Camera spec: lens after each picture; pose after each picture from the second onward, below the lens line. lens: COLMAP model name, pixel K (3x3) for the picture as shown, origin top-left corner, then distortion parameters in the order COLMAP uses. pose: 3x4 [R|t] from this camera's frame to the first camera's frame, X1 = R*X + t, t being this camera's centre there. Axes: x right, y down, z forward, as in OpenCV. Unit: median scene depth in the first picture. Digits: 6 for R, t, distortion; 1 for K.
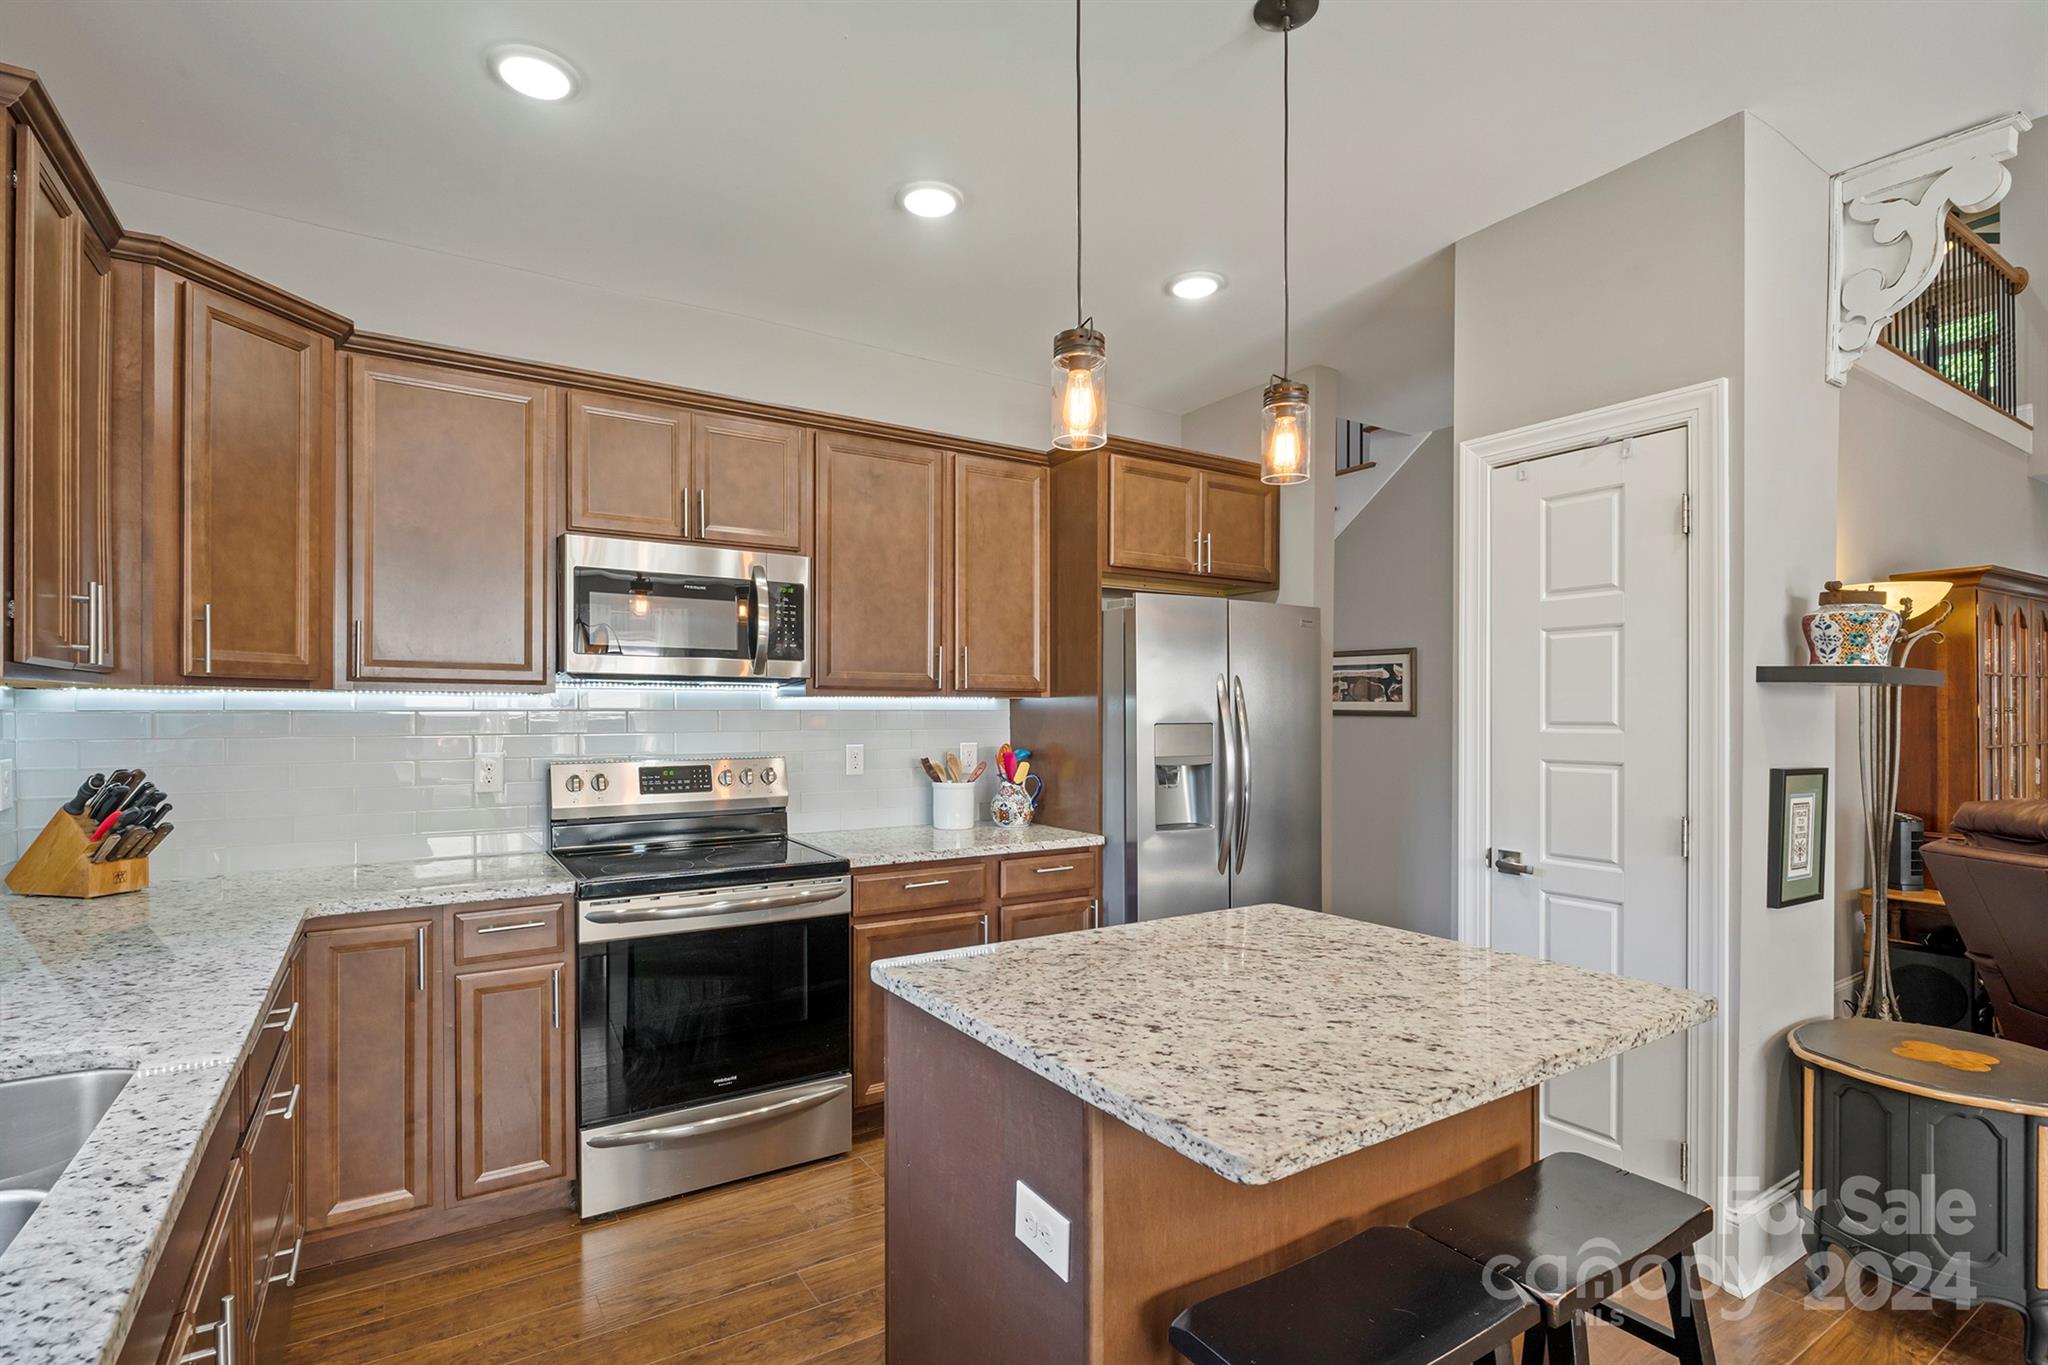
lens RADIAL K [[969.7, 0, 1031.9], [0, 969.7, 719.3], [0, 0, 1]] dist [-0.010486, 0.001774]
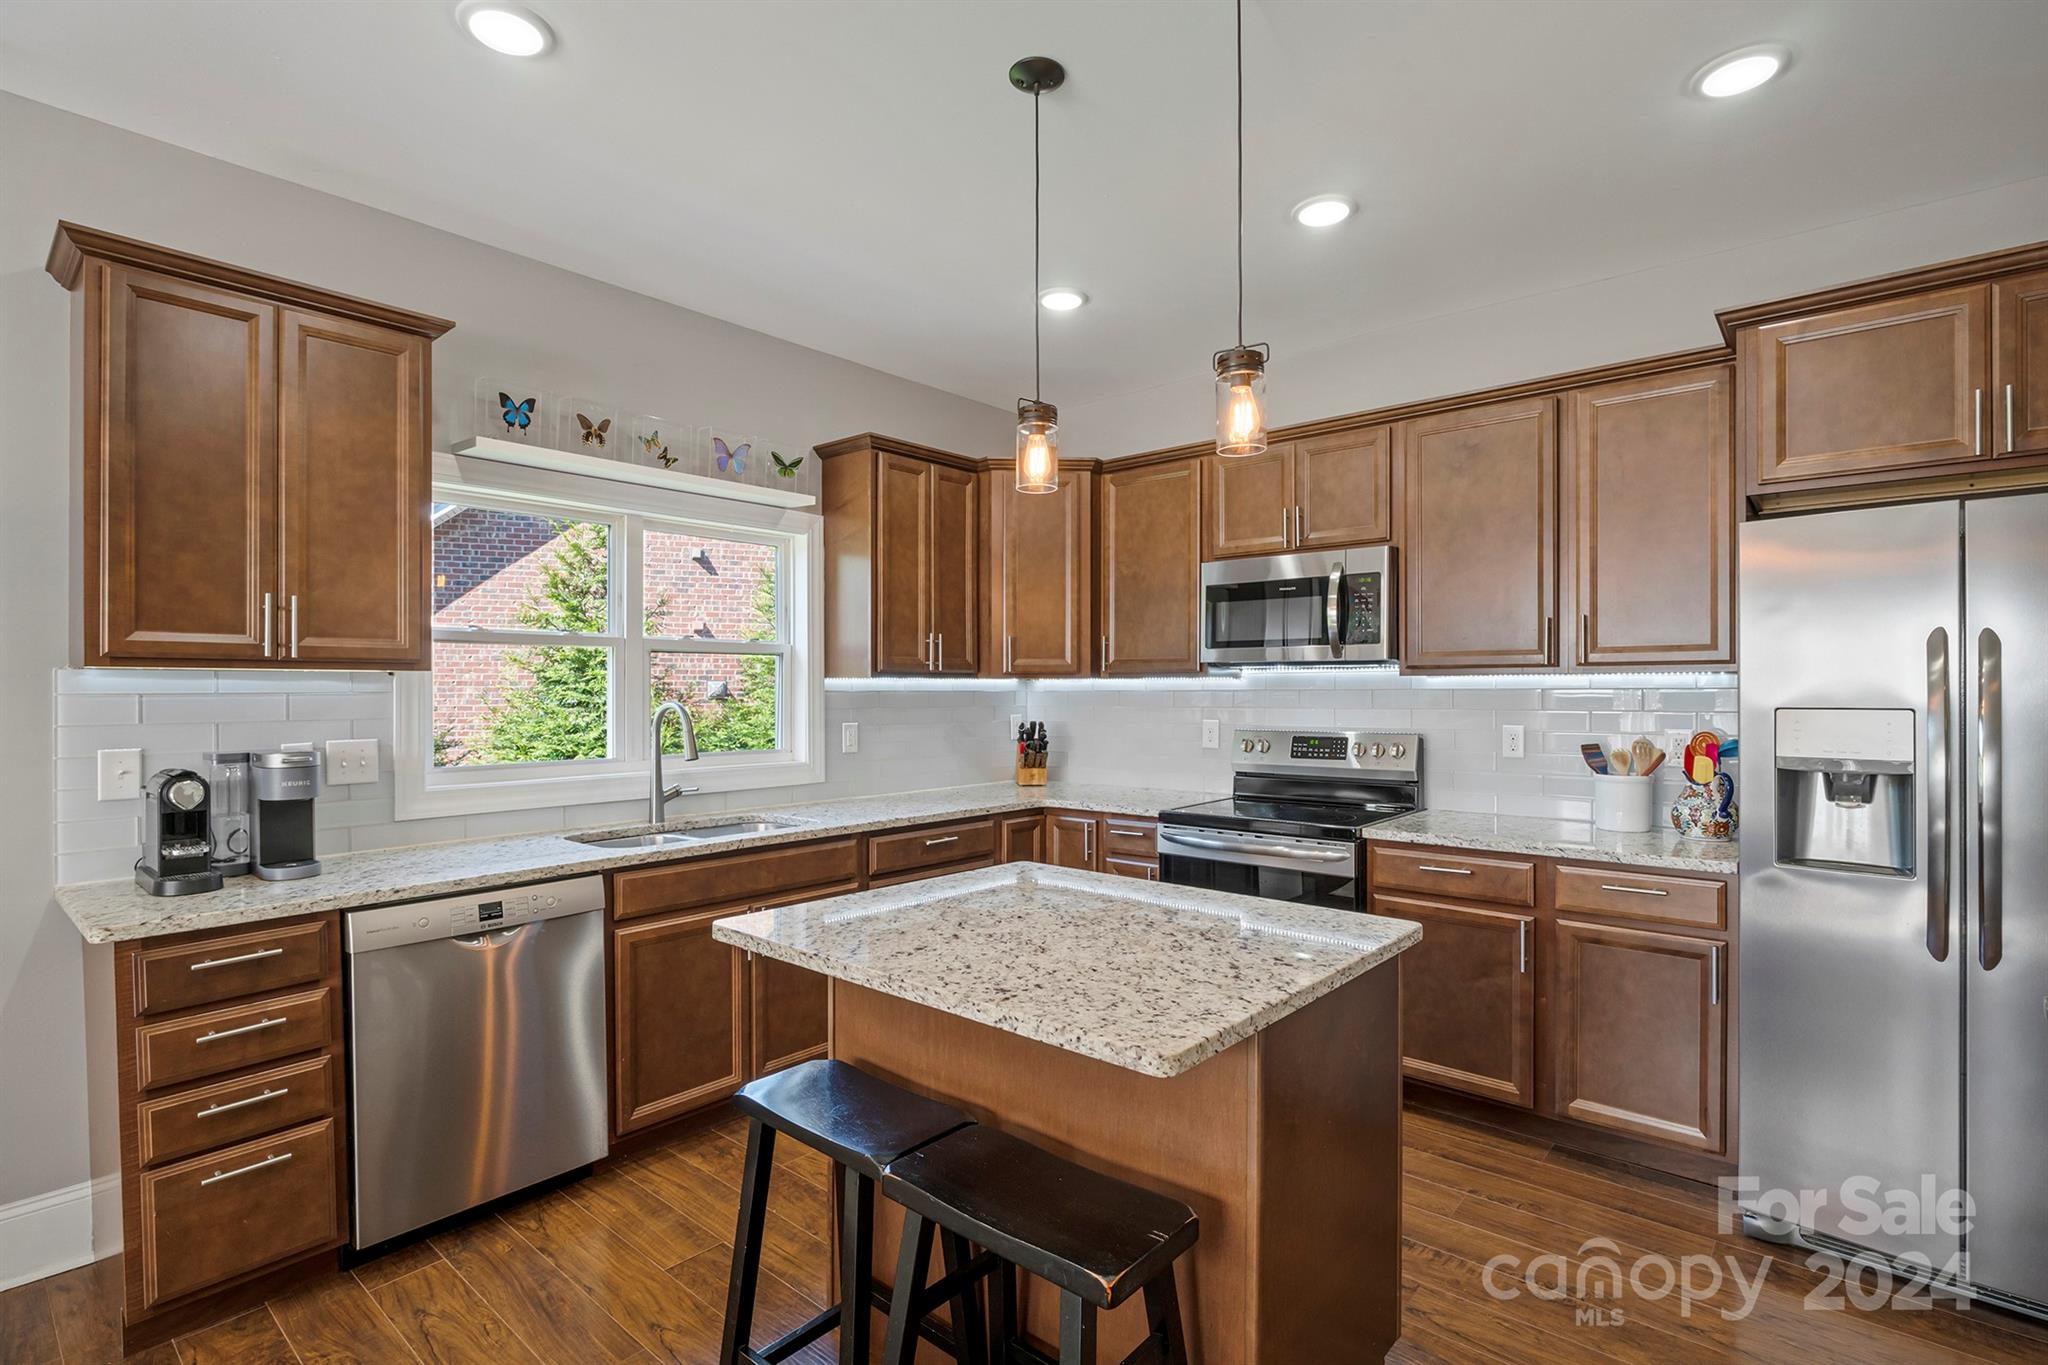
lens RADIAL K [[969.7, 0, 1021.6], [0, 969.7, 691.8], [0, 0, 1]] dist [-0.010486, 0.001774]
pose [[0.273159, -0.002514, -0.961966, 0.788272], [-0.008046, 0.999956, -0.004898, 0.001940], [0.961935, 0.009078, 0.273127, 0.376502]]
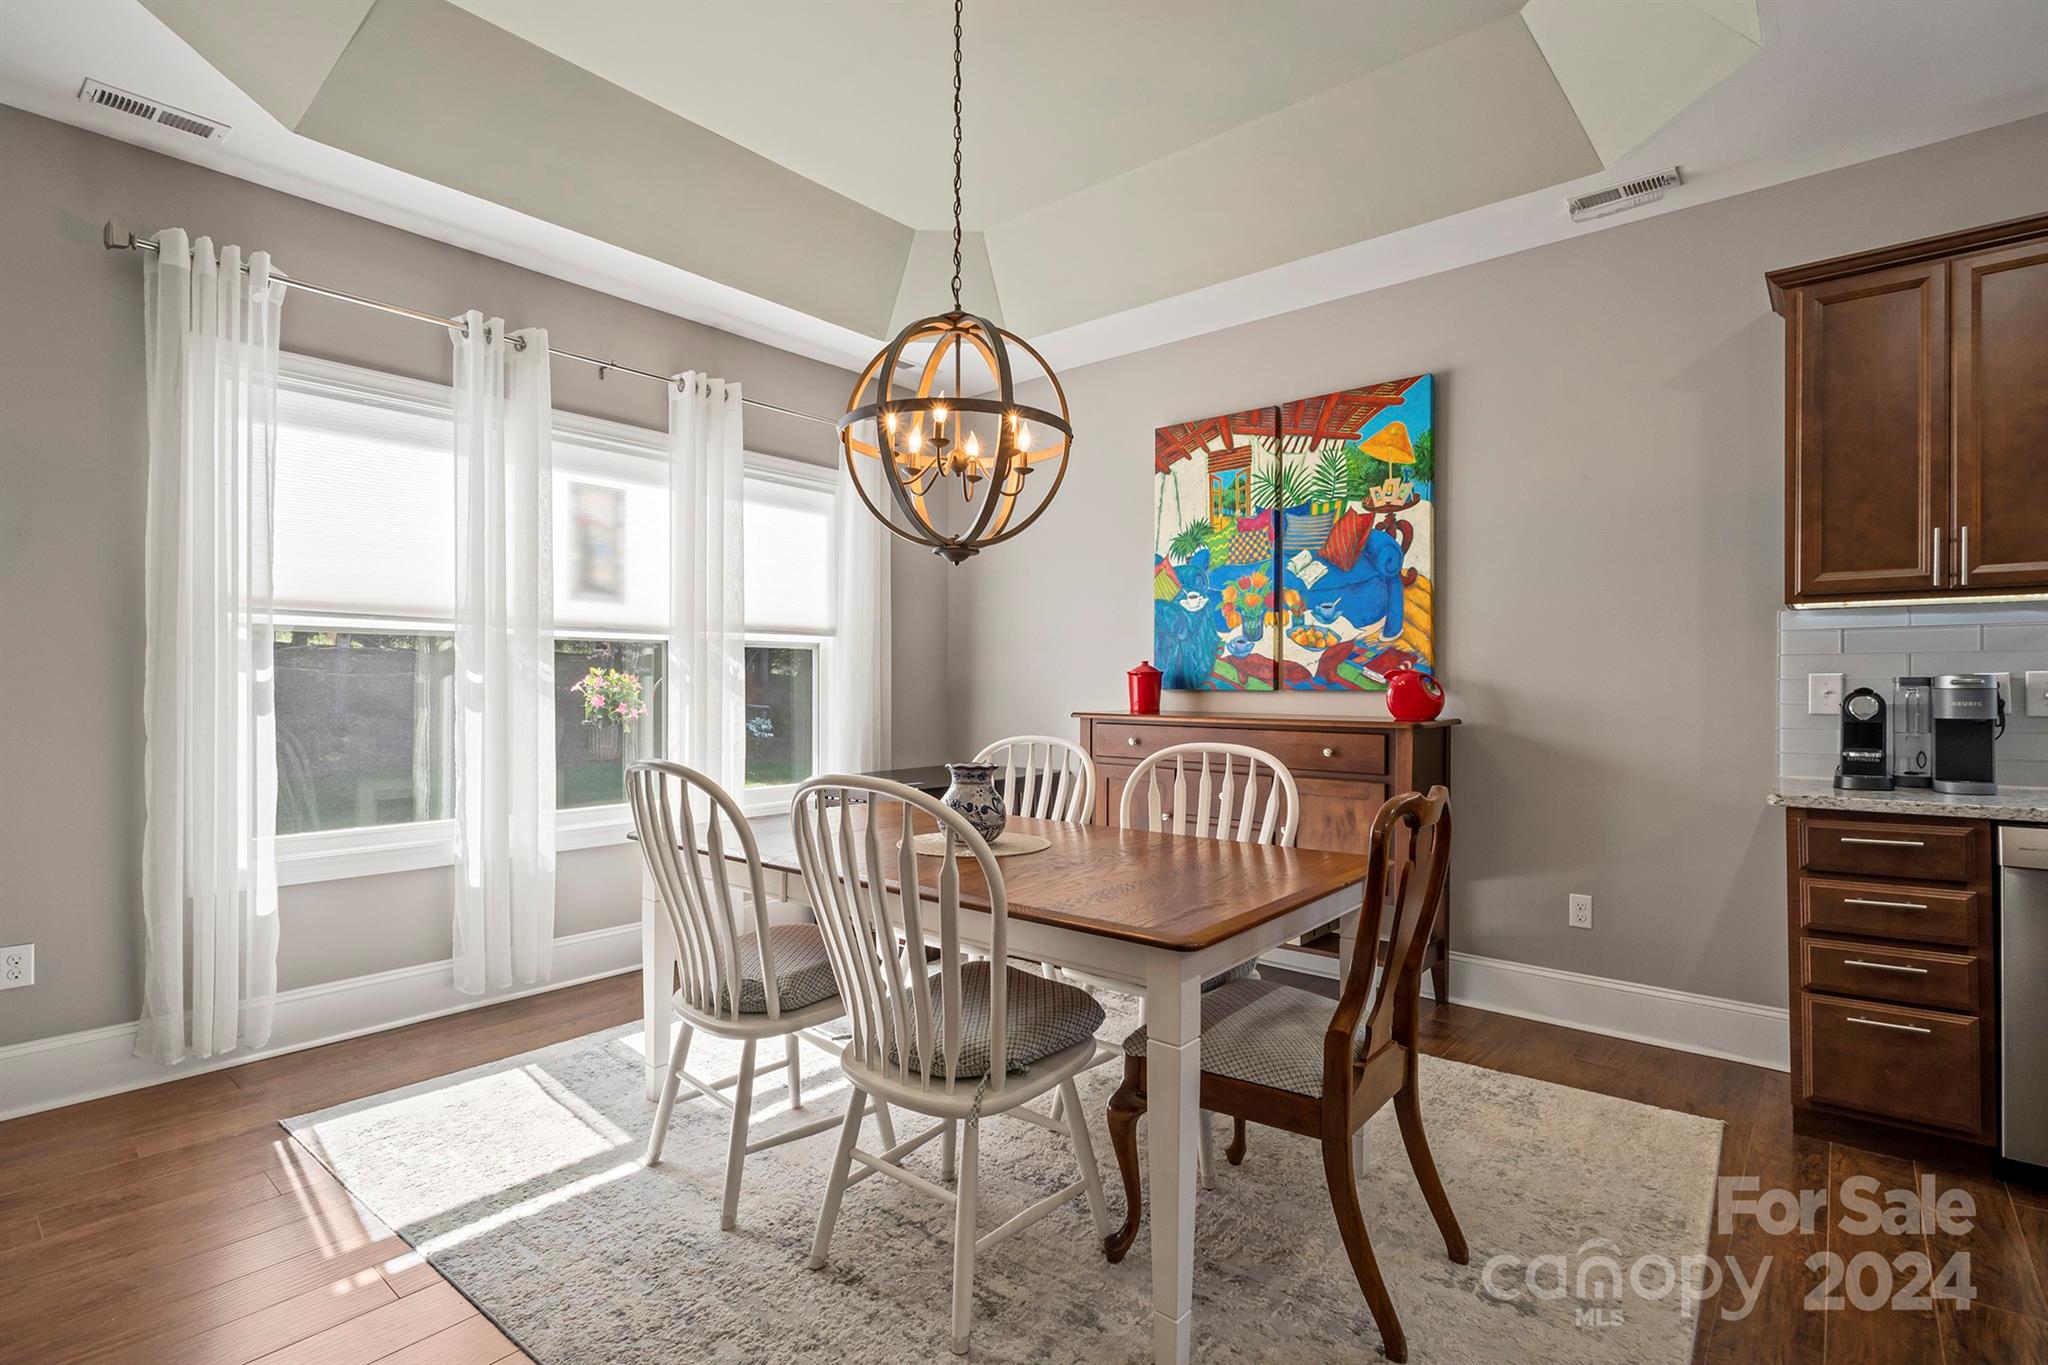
lens RADIAL K [[969.7, 0, 1009.9], [0, 969.7, 678.7], [0, 0, 1]] dist [-0.010486, 0.001774]
pose [[-0.962121, -0.008821, -0.272479, 0.884623], [-0.010109, 0.999943, 0.003323, 0.058839], [0.272434, 0.005952, -0.962156, 0.585596]]
